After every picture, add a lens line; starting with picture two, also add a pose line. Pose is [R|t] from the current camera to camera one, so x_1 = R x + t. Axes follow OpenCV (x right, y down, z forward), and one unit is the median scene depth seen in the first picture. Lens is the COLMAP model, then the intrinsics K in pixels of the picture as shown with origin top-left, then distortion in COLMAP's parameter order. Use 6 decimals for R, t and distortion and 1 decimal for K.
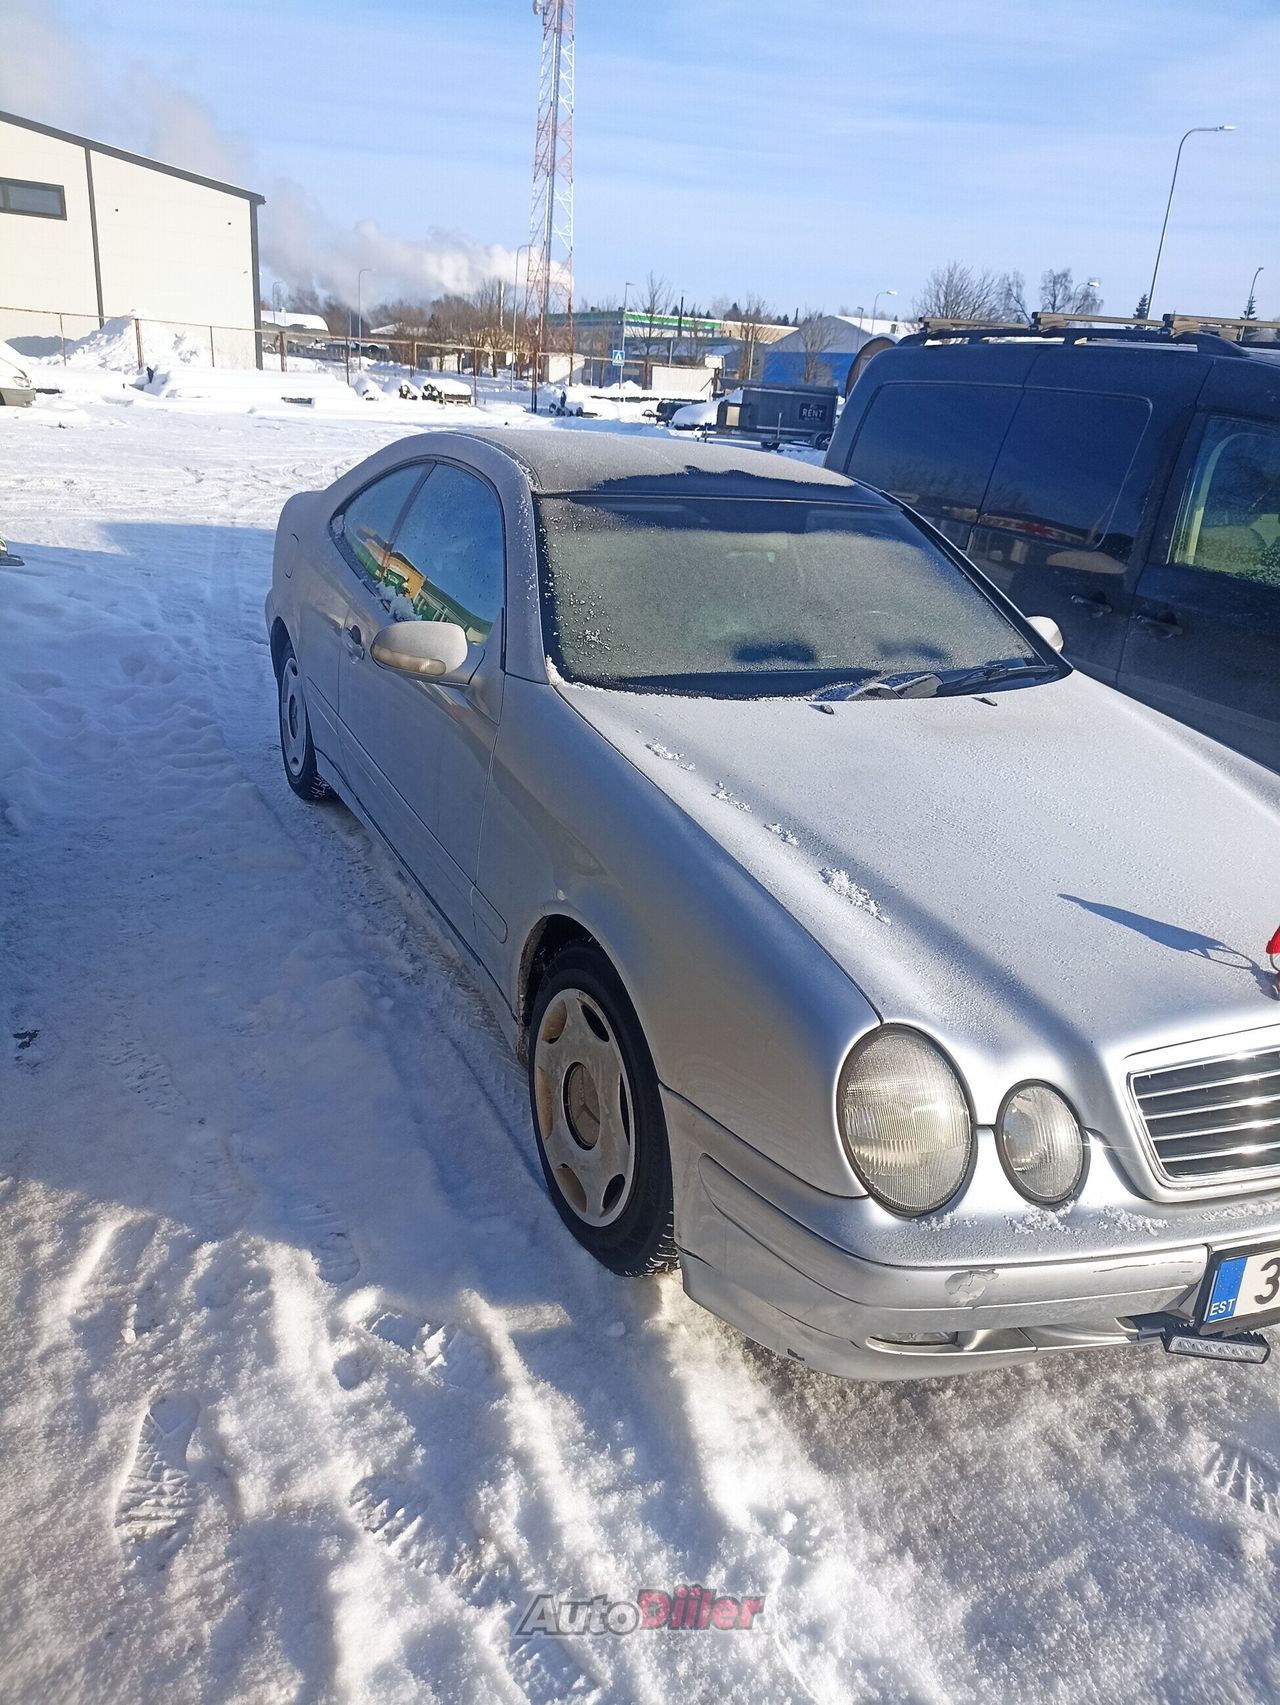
lens RADIAL K [[1248.5, 0, 646.8], [0, 1248.5, 856.6], [0, 0, 1]] dist [0.025450, -0.013994]
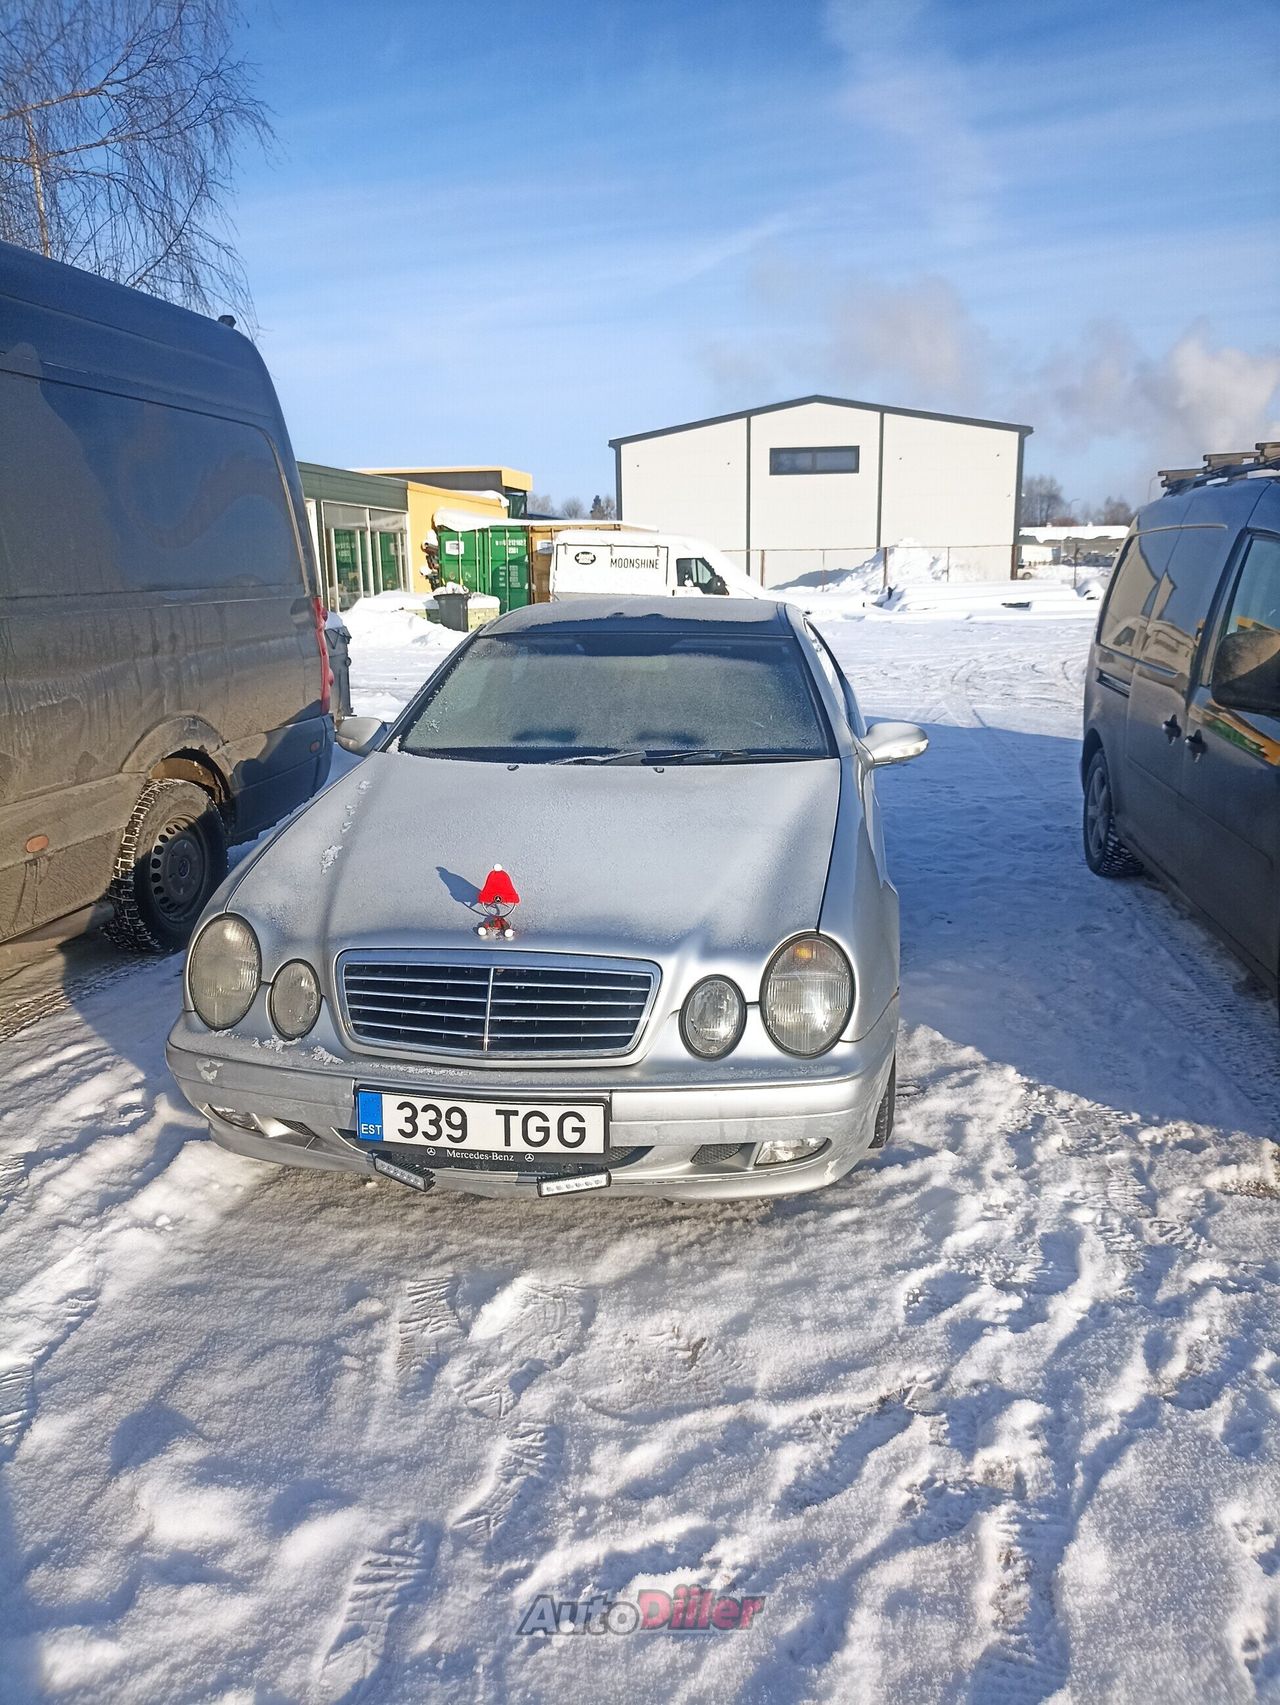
lens RADIAL K [[1248.5, 0, 646.8], [0, 1248.5, 856.6], [0, 0, 1]] dist [0.025450, -0.013994]
pose [[0.825149, 0.042128, -0.563343, 0.139359], [-0.128802, 0.984980, -0.115002, 0.015945], [0.550036, 0.167453, 0.818181, -0.005291]]
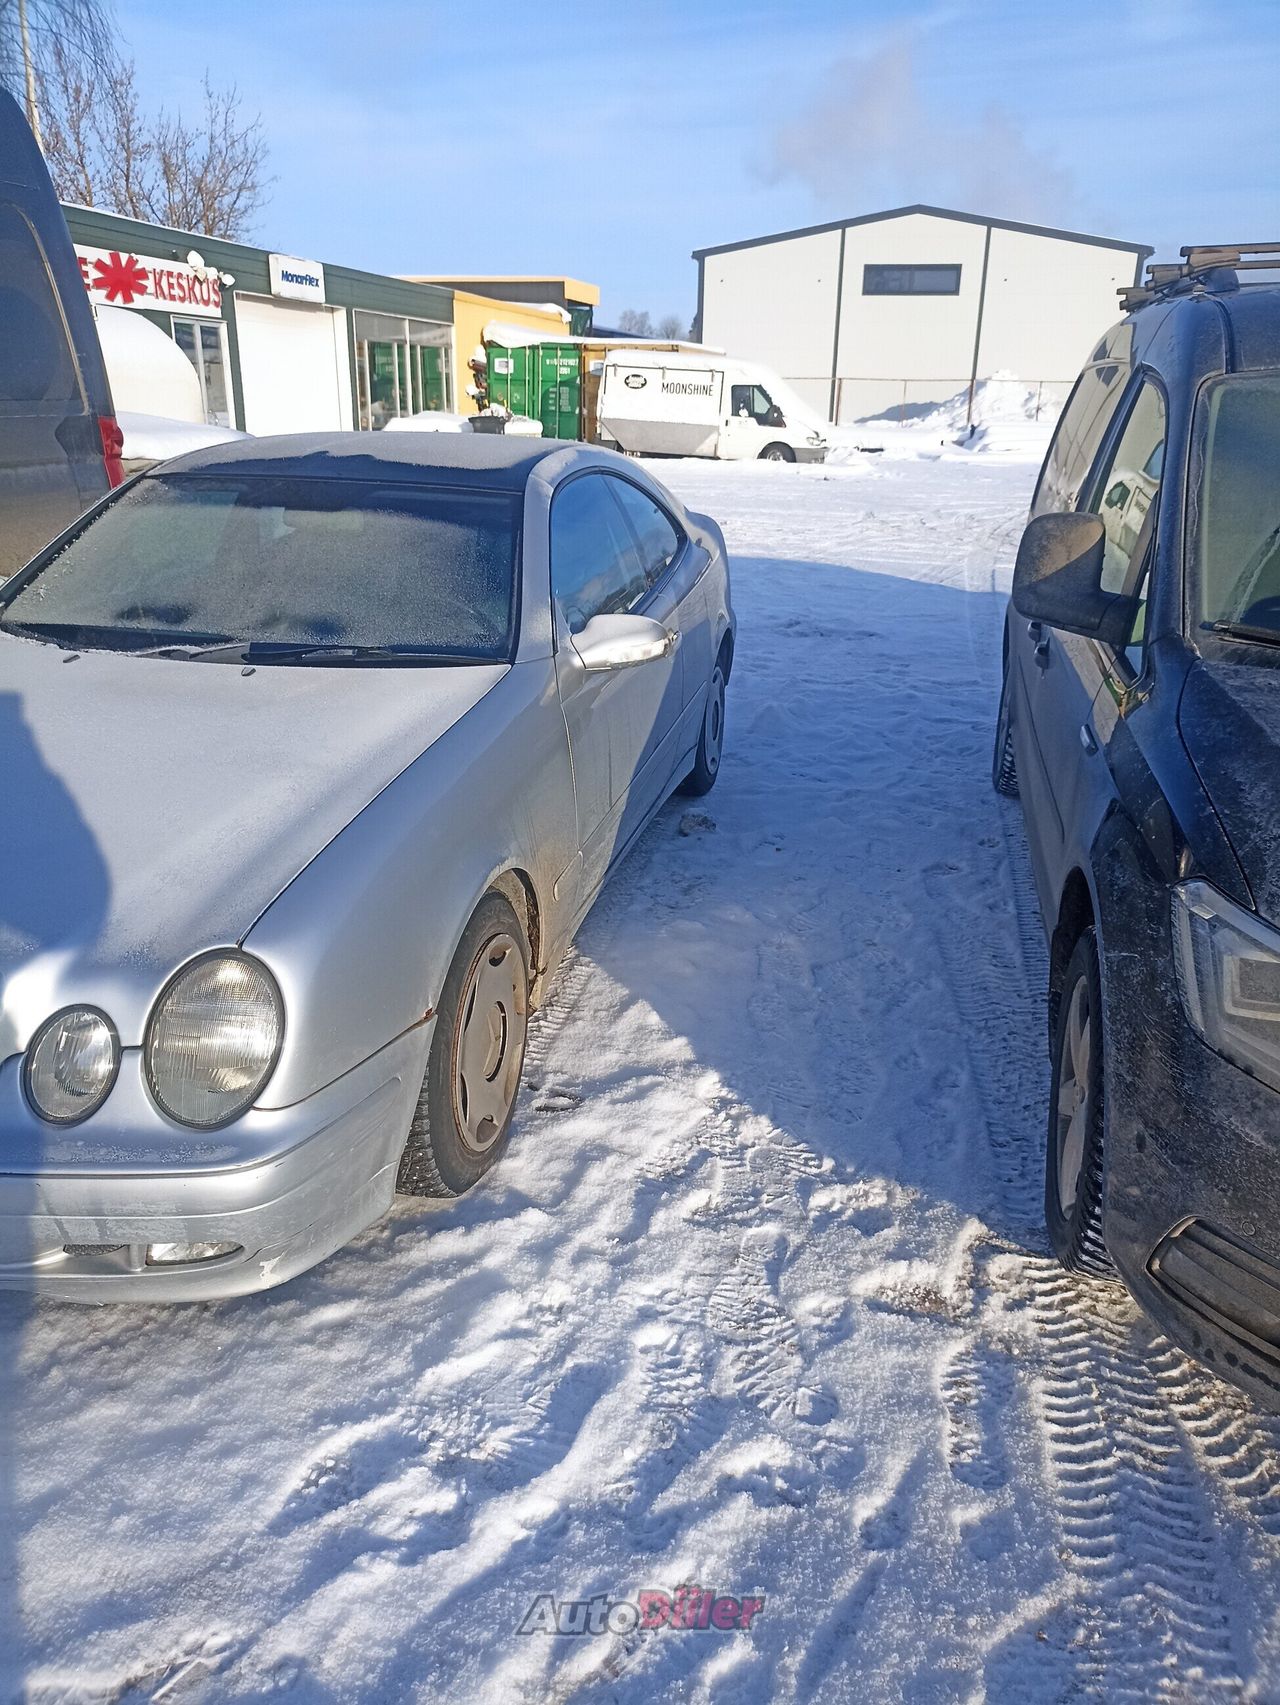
lens RADIAL K [[1248.5, 0, 646.8], [0, 1248.5, 856.6], [0, 0, 1]] dist [0.025450, -0.013994]
pose [[0.784243, 0.156782, -0.600318, 0.158035], [-0.181103, 0.983257, 0.020202, -0.008386], [0.593434, 0.092876, 0.799506, 0.060276]]
